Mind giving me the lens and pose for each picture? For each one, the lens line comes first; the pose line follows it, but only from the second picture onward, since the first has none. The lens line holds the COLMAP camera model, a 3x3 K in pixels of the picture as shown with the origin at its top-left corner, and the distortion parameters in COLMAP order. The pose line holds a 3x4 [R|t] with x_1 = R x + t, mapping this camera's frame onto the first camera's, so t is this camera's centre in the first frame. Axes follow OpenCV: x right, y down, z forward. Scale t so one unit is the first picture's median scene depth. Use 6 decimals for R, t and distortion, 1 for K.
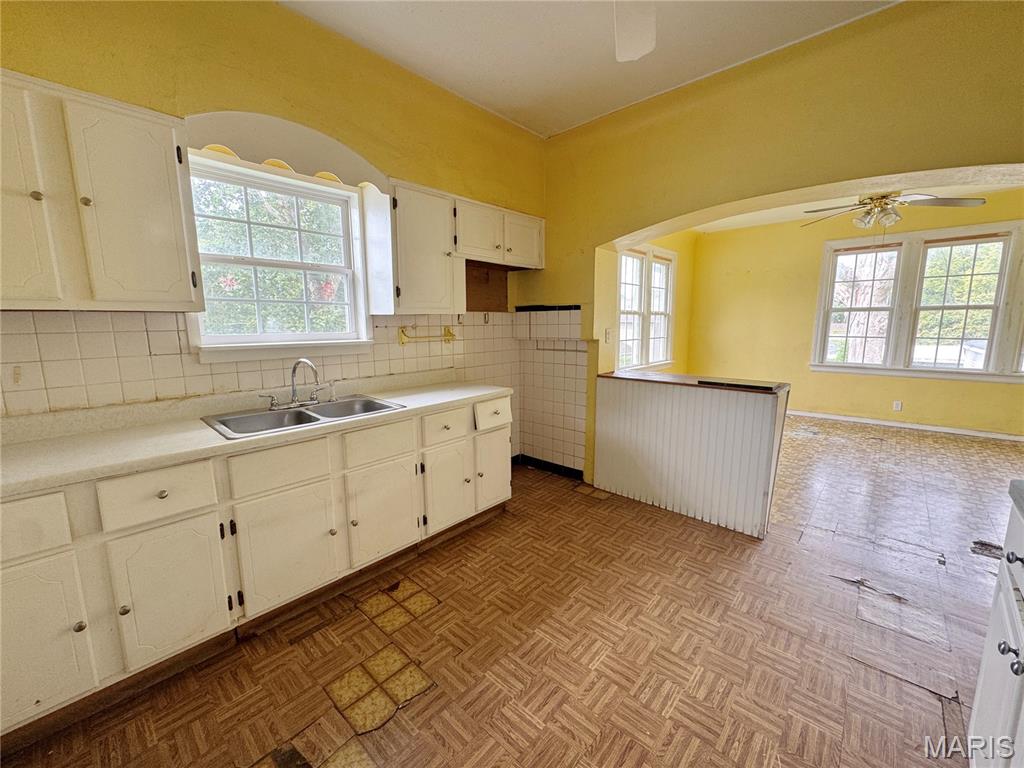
lens RADIAL K [[412.8, 0, 511.5], [0, 412.8, 385.1], [0, 0, 1]] dist [-0.003473, 0.000264]
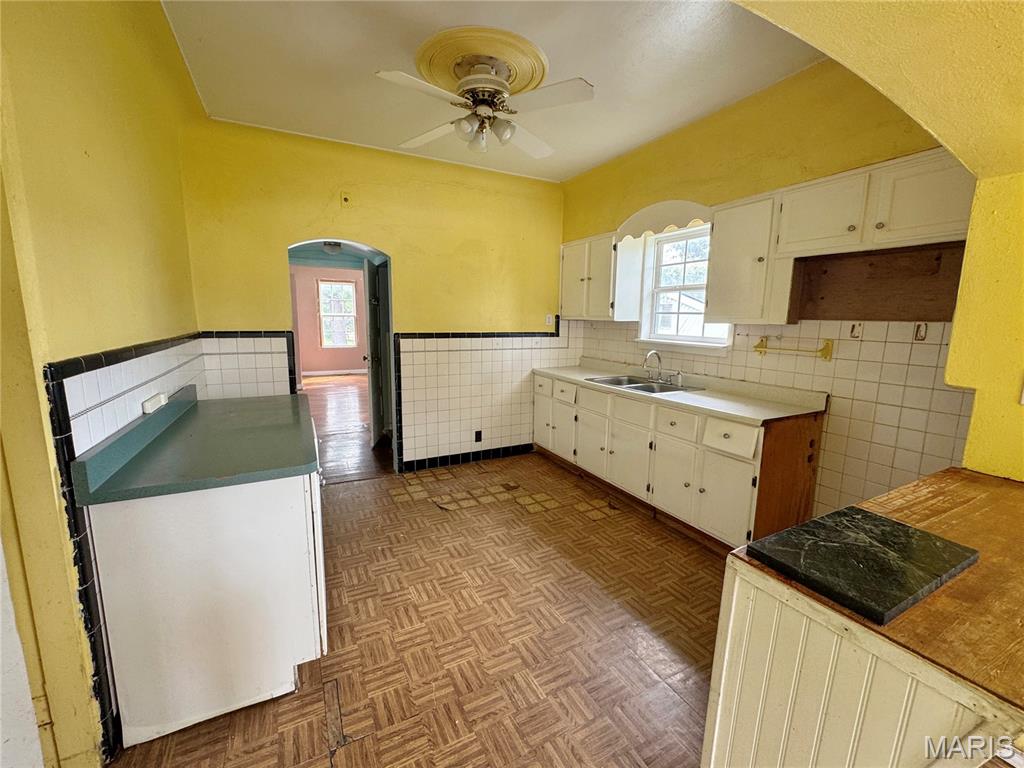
lens RADIAL K [[412.8, 0, 503.3], [0, 412.8, 385.9], [0, 0, 1]] dist [-0.003473, 0.000264]
pose [[-0.351937, 0.153592, -0.923336, 1.280454], [-0.158719, 0.962368, 0.220582, -0.213431], [0.922469, 0.224182, -0.314315, 1.118238]]
